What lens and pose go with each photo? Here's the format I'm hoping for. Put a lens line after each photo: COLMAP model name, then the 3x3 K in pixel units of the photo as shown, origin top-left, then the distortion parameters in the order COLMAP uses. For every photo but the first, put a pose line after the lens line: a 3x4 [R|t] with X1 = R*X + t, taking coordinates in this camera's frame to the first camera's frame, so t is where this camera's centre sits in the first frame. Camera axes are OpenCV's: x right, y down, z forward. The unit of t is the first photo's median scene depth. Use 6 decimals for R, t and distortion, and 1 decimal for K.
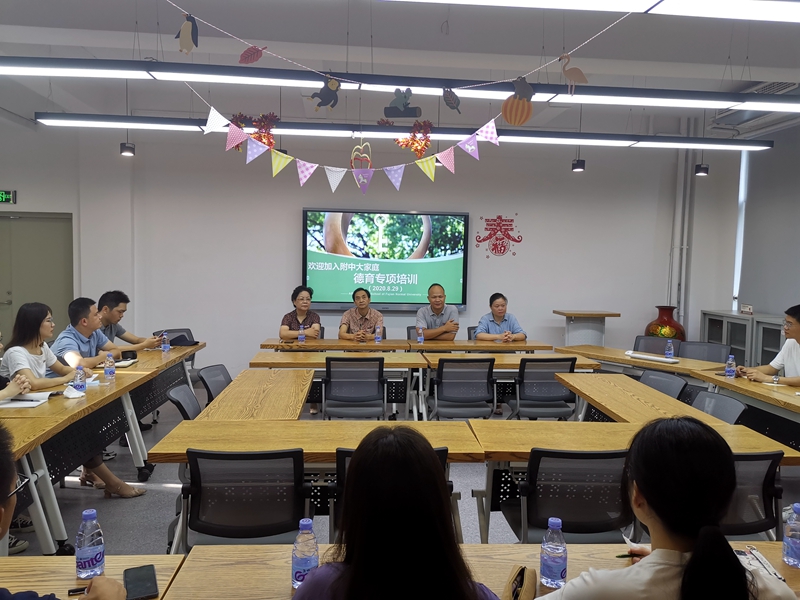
lens RADIAL K [[622.7, 0, 402.7], [0, 622.7, 296.6], [0, 0, 1]] dist [0.032924, -0.001330]
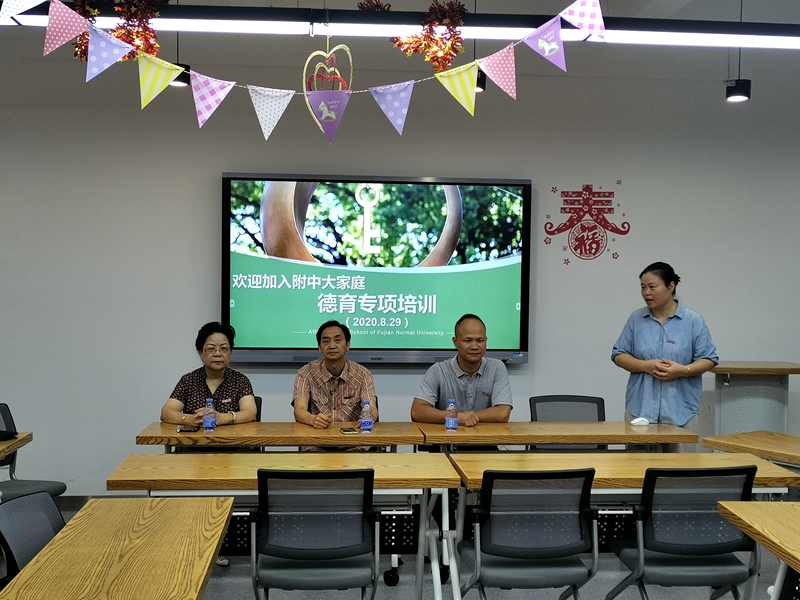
lens RADIAL K [[1045.4, 0, 399.9], [0, 1045.4, 306.8], [0, 0, 1]] dist [-0.009882, 0.000000]
pose [[0.999956, -0.006384, -0.006906, -0.001960], [0.006283, 0.999876, -0.014447, -0.016283], [0.006998, 0.014403, 0.999872, 0.126527]]
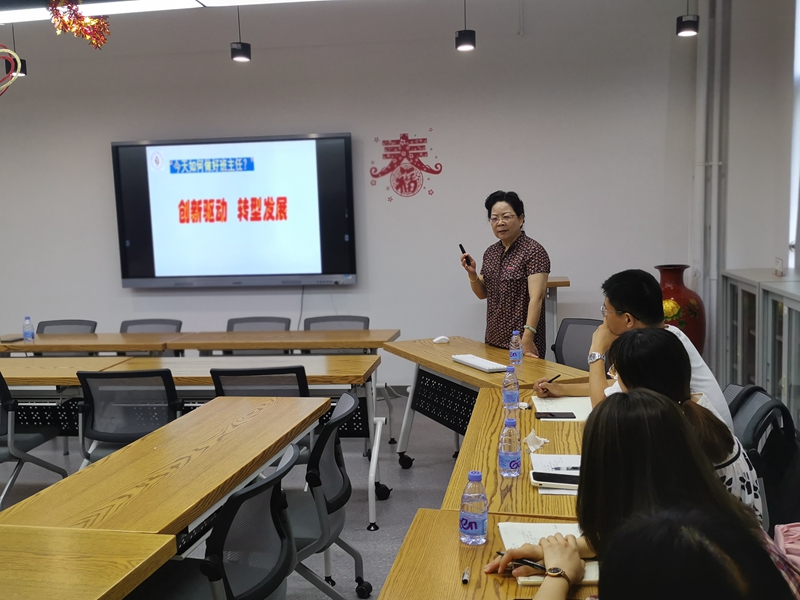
lens RADIAL K [[808.9, 0, 400.9], [0, 808.9, 295.4], [0, 0, 1]] dist [0.060843, 0.000000]
pose [[0.969886, -0.027133, -0.242045, 0.456006], [0.038040, 0.998455, 0.040501, 0.003416], [0.240572, -0.048489, 0.969419, 0.234562]]
